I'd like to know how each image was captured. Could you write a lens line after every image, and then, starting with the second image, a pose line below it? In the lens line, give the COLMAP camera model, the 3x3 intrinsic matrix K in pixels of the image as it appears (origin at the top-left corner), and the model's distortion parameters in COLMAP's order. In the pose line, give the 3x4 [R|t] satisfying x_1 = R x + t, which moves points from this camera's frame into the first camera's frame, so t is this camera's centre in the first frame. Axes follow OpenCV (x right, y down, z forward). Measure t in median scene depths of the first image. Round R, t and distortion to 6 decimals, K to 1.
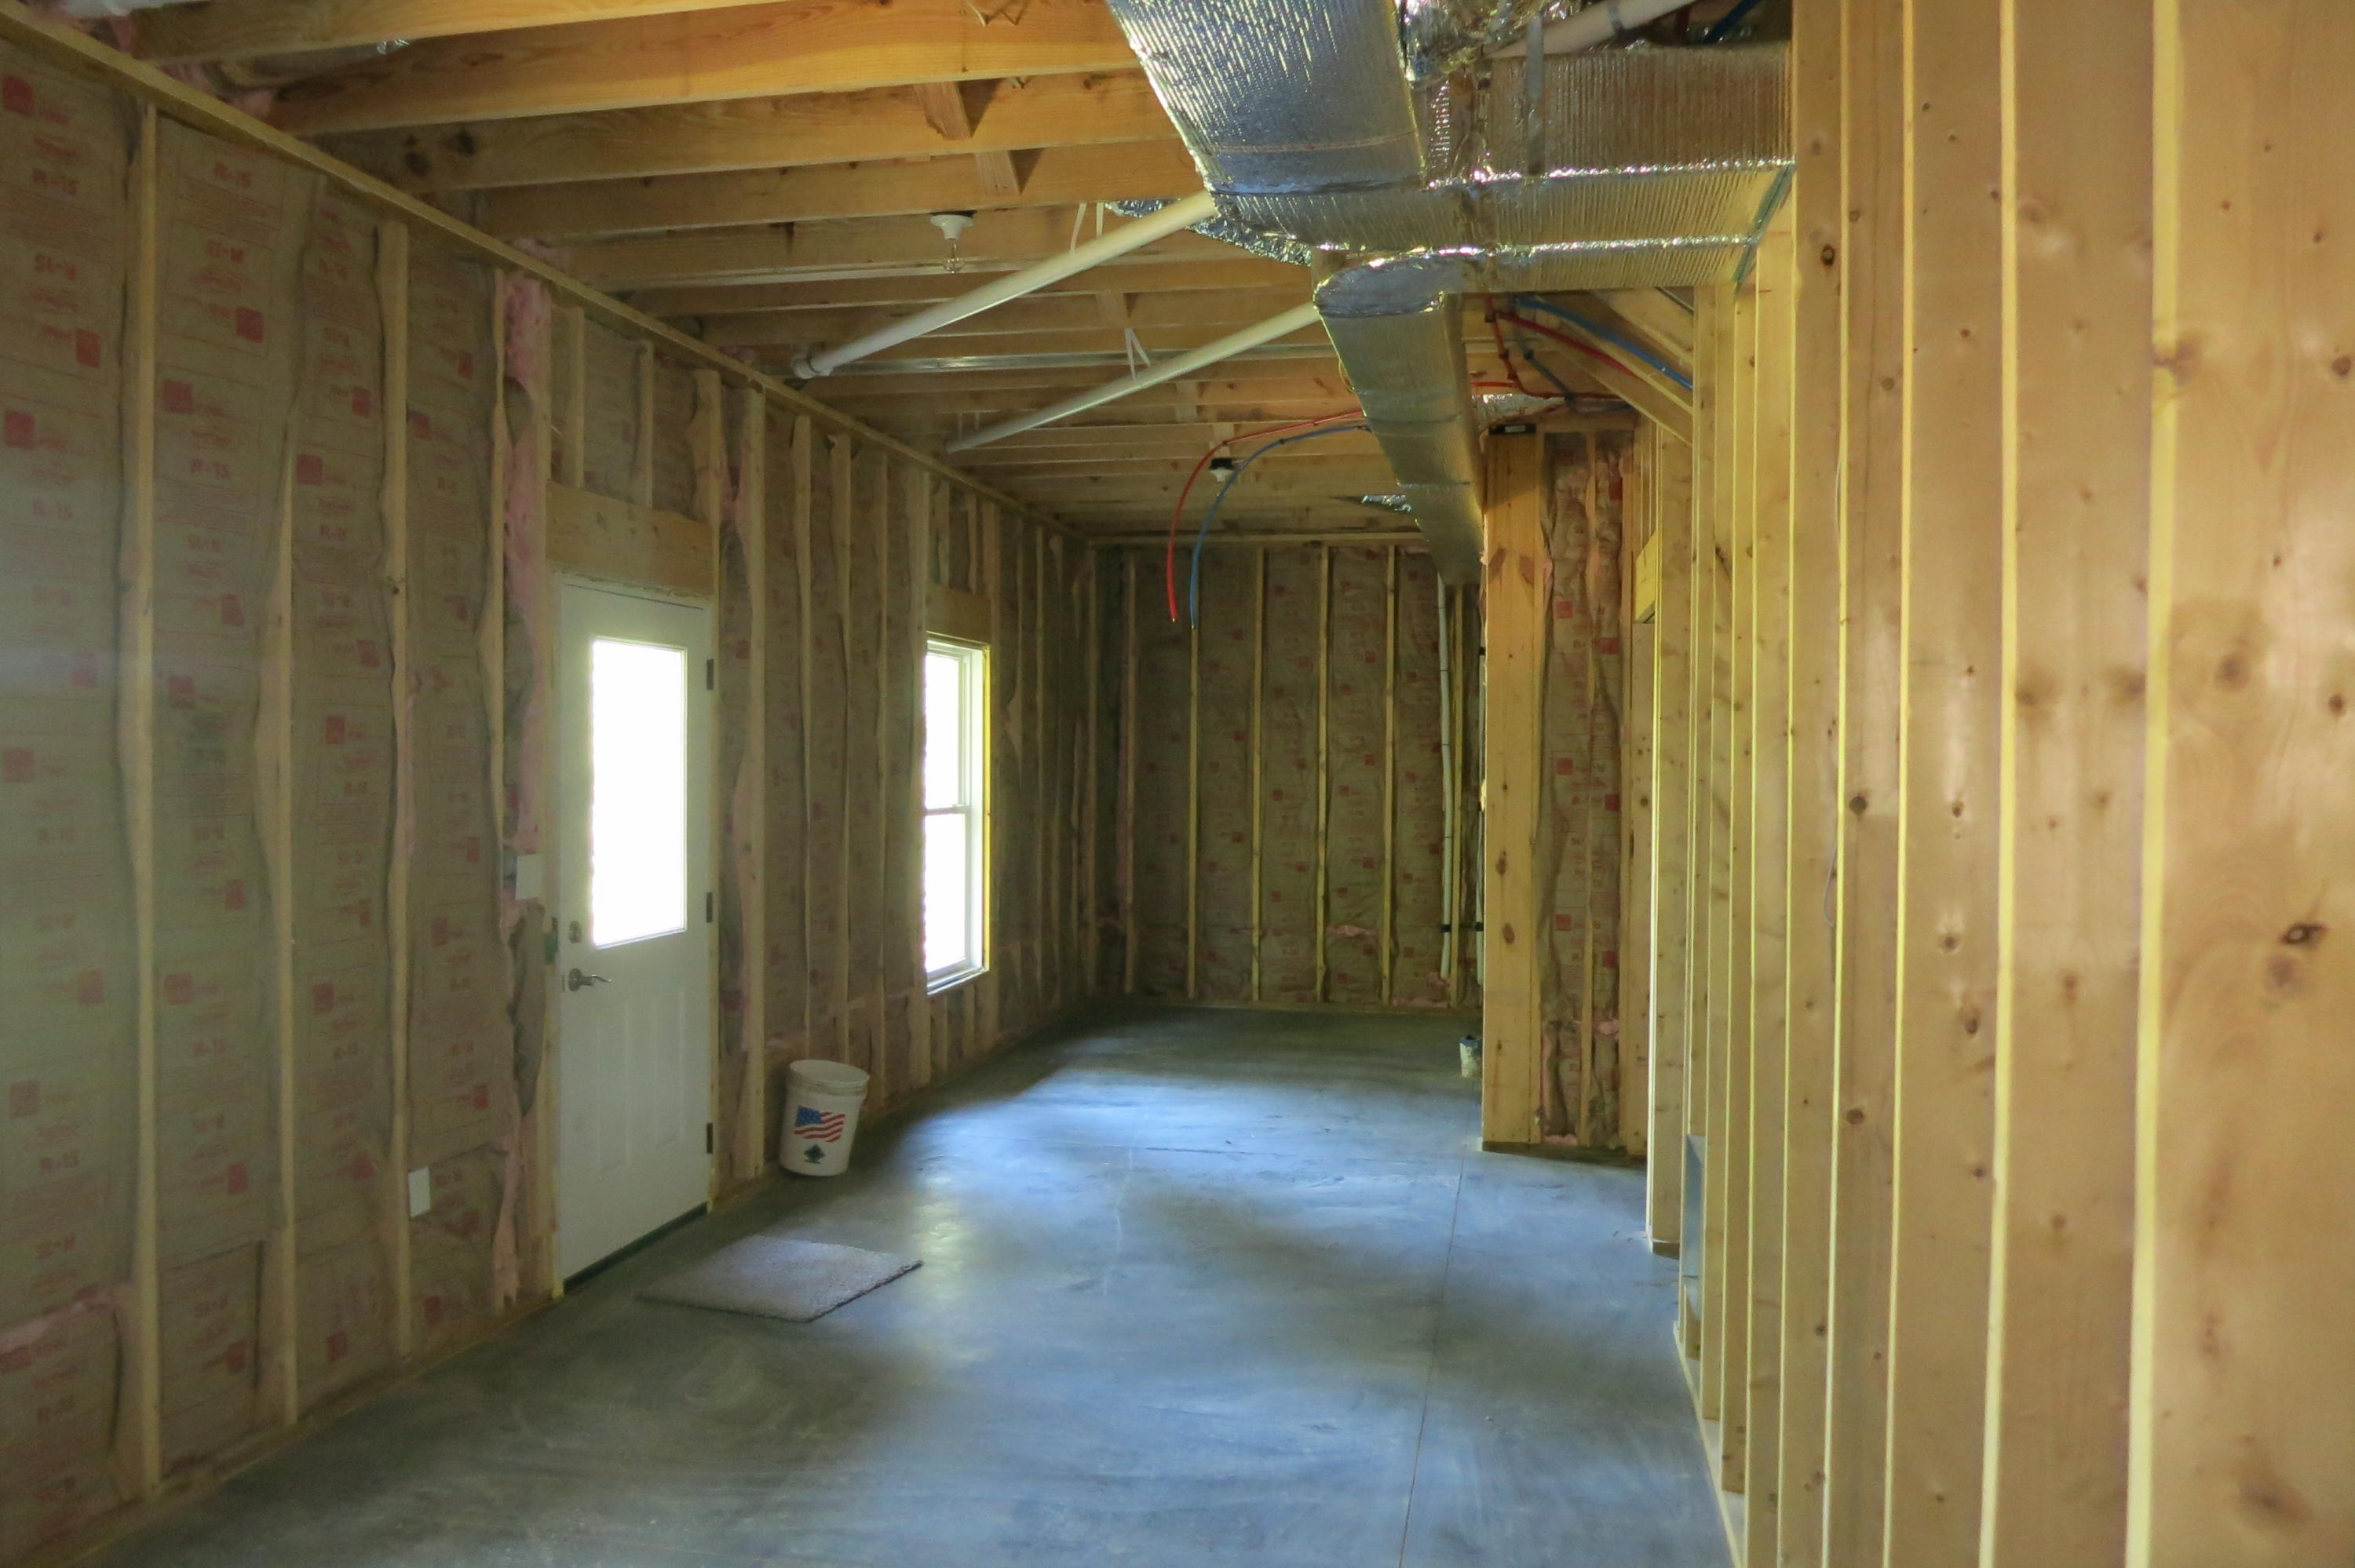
lens RADIAL K [[1734.6, 0, 1177.5], [0, 1734.6, 784.0], [0, 0, 1]] dist [-0.029469, -0.003025]
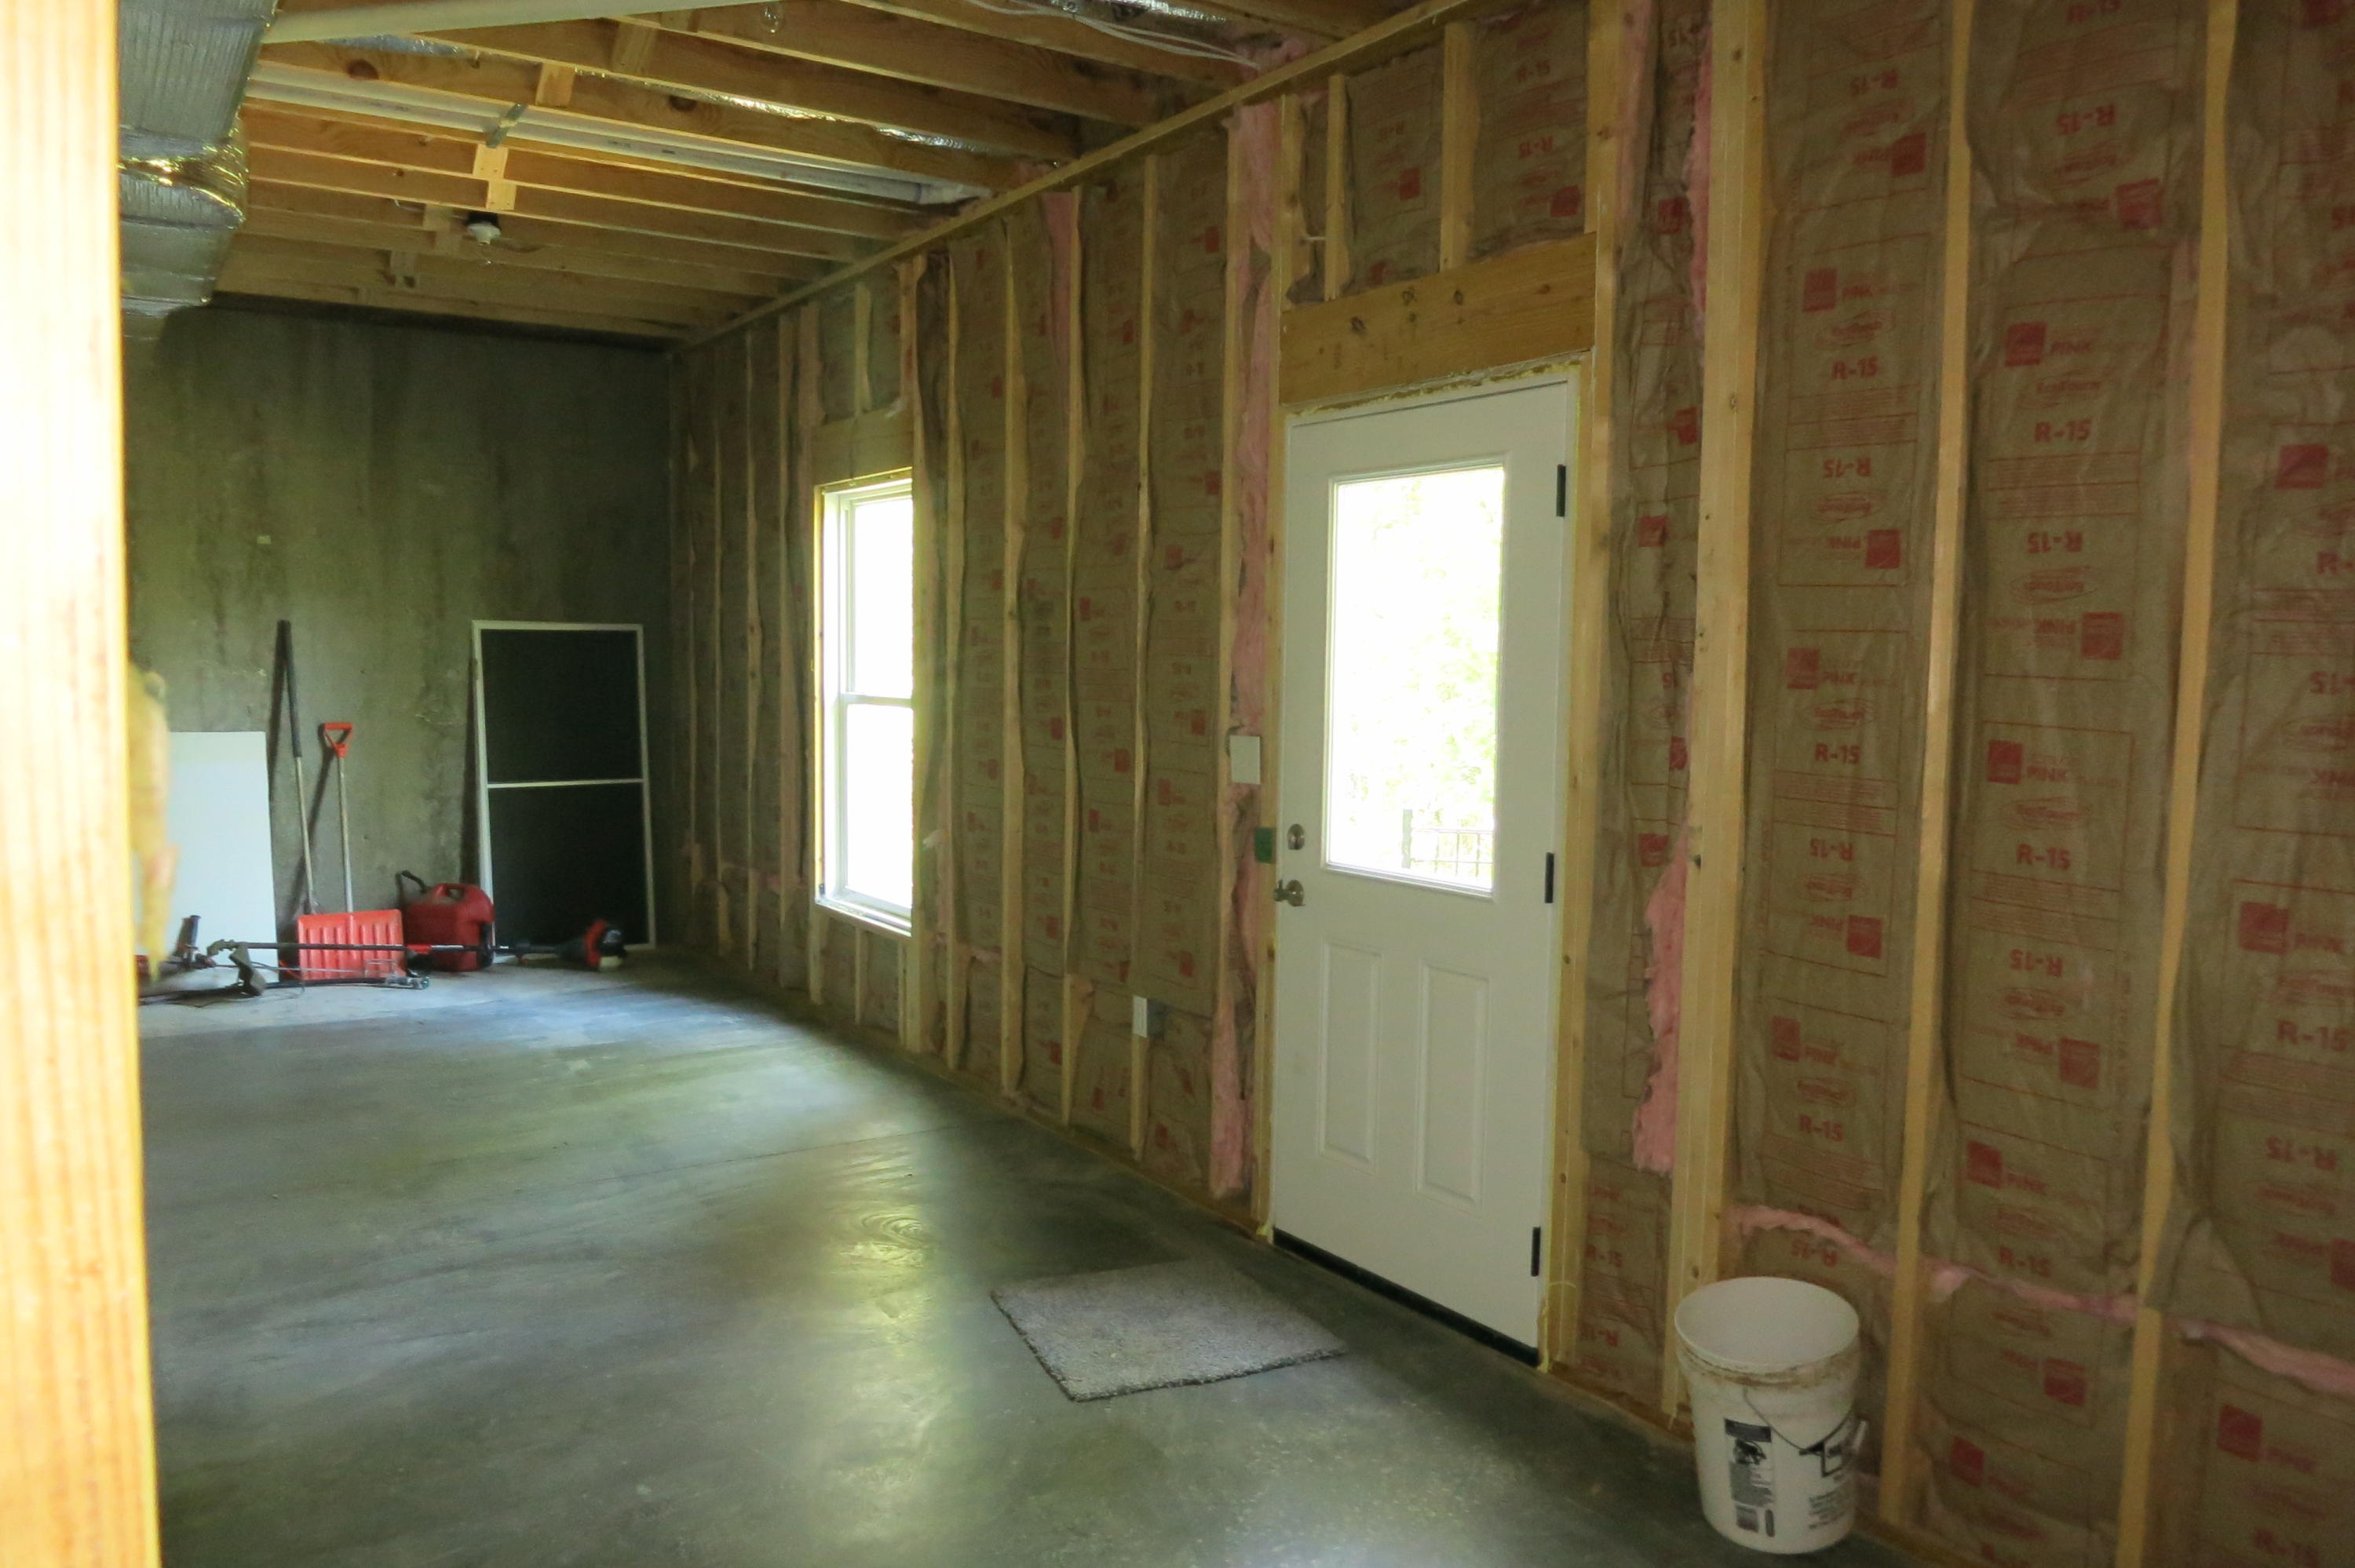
lens RADIAL K [[1734.6, 0, 1177.5], [0, 1734.6, 784.0], [0, 0, 1]] dist [-0.029469, -0.003025]
pose [[-0.715042, 0.034421, -0.698234, 0.294685], [-0.031333, 0.996206, 0.081196, -0.007887], [0.698379, 0.079936, -0.711250, 1.604858]]
